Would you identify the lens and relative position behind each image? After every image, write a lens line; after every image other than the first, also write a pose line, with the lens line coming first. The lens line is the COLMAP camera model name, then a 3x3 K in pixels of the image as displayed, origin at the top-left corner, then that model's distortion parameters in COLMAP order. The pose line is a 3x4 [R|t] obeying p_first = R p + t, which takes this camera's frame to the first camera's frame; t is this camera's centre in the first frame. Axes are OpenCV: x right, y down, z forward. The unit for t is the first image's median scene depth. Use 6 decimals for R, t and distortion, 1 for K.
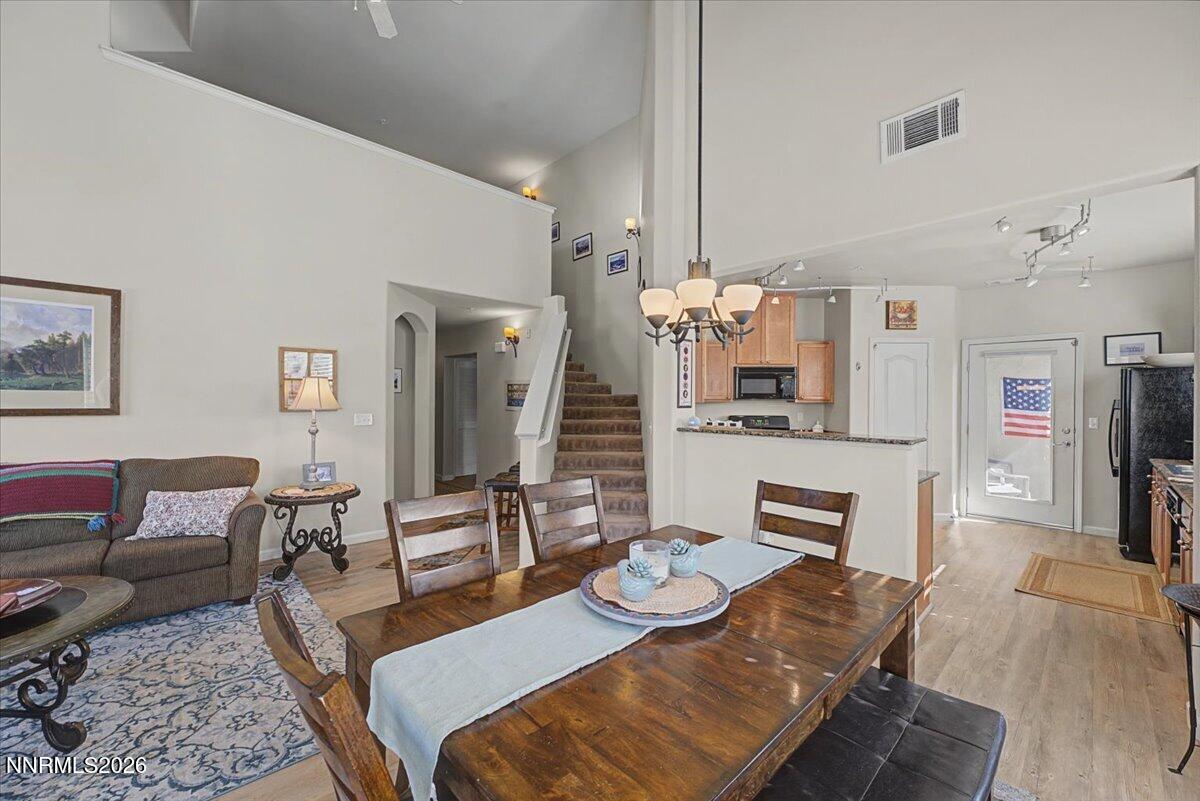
lens RADIAL K [[480.2, 0, 600.1], [0, 480.2, 398.0], [0, 0, 1]] dist [-0.003866, 0.000092]
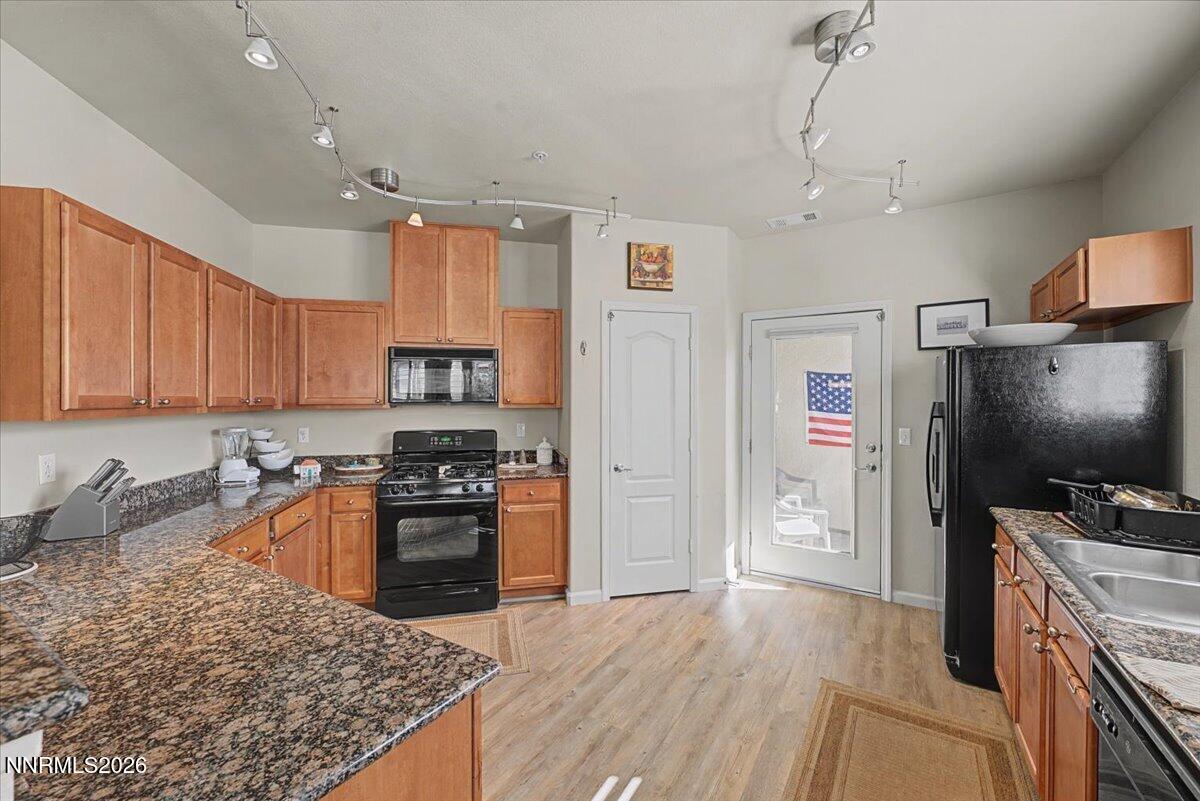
lens RADIAL K [[480.2, 0, 600.1], [0, 480.2, 398.0], [0, 0, 1]] dist [-0.003866, 0.000092]
pose [[0.969044, -0.006685, 0.246799, 0.390584], [0.005992, 0.999976, 0.003557, -0.005029], [-0.246817, -0.001968, 0.969060, 0.391994]]
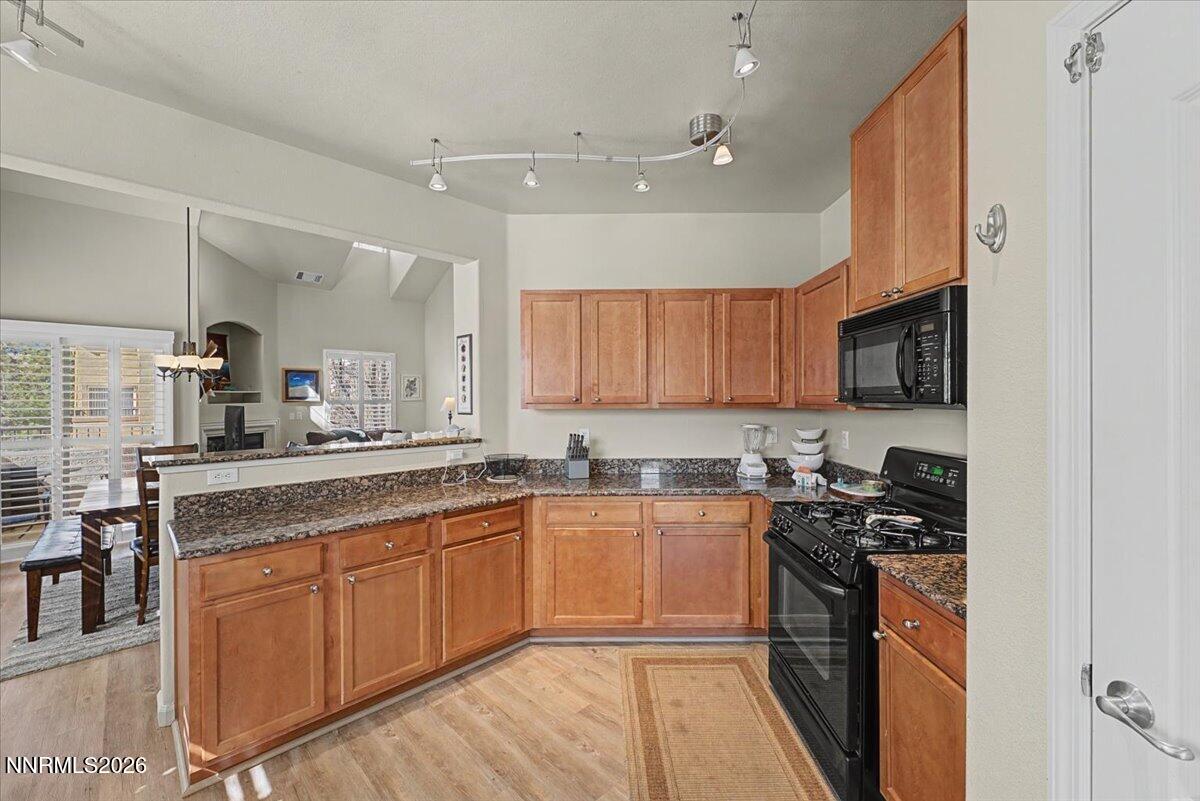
lens RADIAL K [[480.2, 0, 600.1], [0, 480.2, 398.0], [0, 0, 1]] dist [-0.003866, 0.000092]
pose [[0.011077, -0.004575, -0.999928, 0.688019], [0.007793, 0.999960, -0.004489, -0.002074], [0.999908, -0.007743, 0.011113, 0.810387]]
